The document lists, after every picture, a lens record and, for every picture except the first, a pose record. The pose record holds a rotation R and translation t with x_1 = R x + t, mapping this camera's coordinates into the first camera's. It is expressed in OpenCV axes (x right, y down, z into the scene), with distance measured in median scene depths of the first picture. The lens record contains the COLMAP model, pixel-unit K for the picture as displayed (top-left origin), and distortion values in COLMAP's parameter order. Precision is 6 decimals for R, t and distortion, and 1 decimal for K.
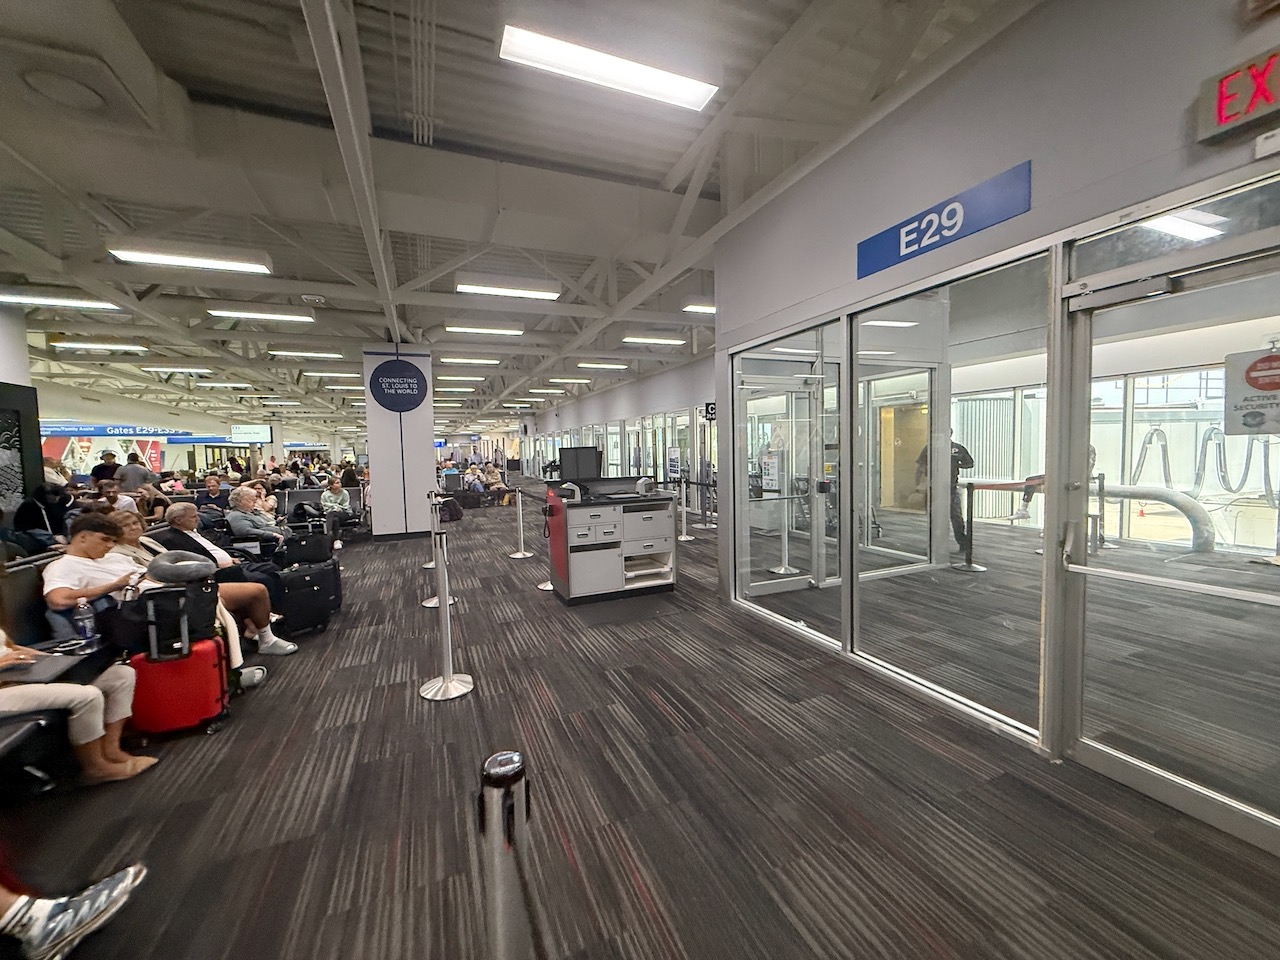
lens RADIAL K [[512.1, 0, 636.8], [0, 512.1, 483.8], [0, 0, 1]] dist [0.010361, 0.000021]
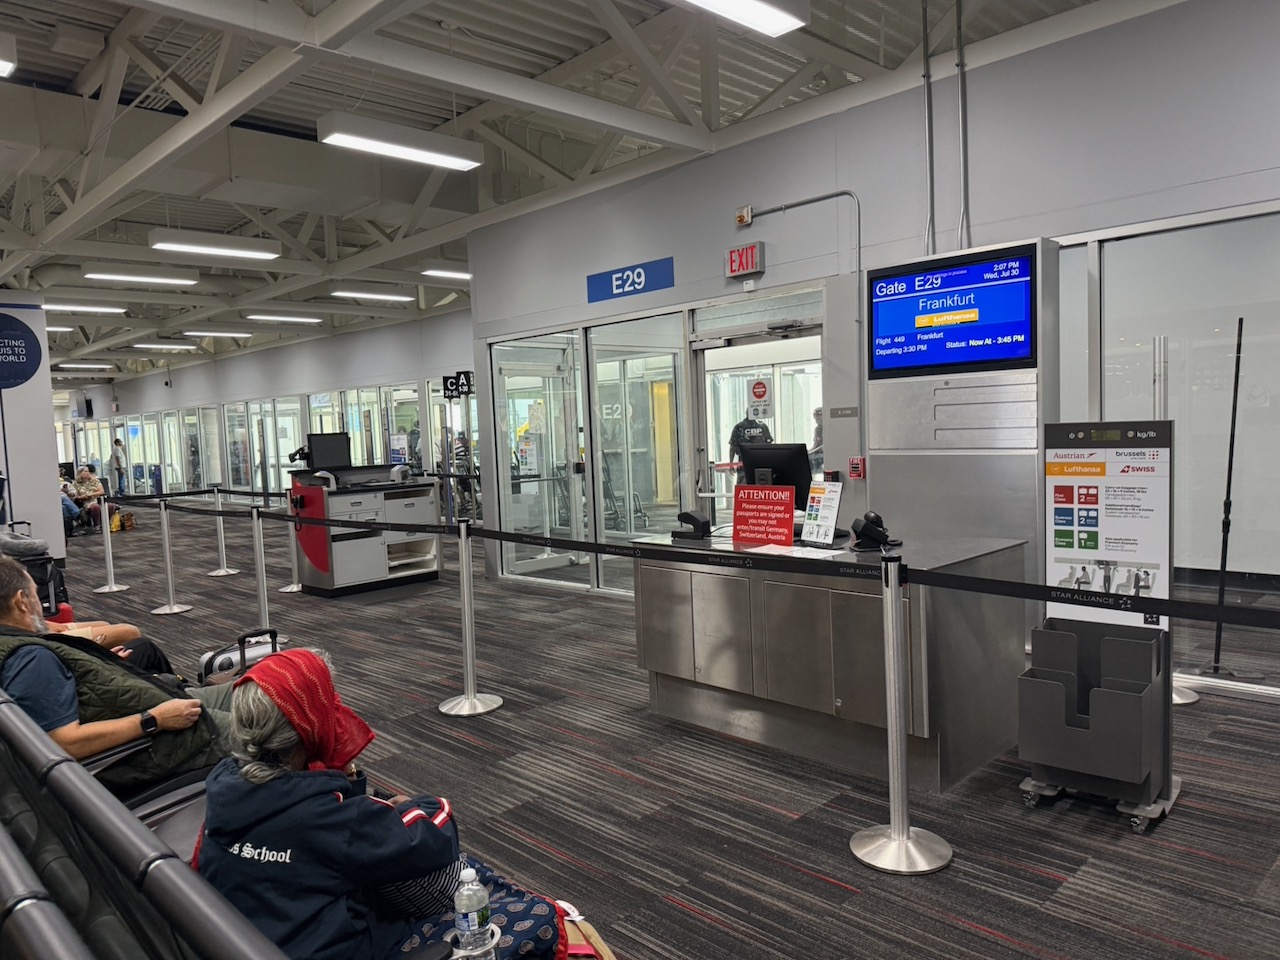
lens RADIAL K [[902.2, 0, 641.4], [0, 902.2, 486.0], [0, 0, 1]] dist [0.004375, -0.003824]
pose [[0.926720, -0.037882, 0.373837, -0.207563], [0.043130, 0.999053, -0.005680, 0.059552], [-0.373268, 0.021387, 0.927477, -0.751721]]
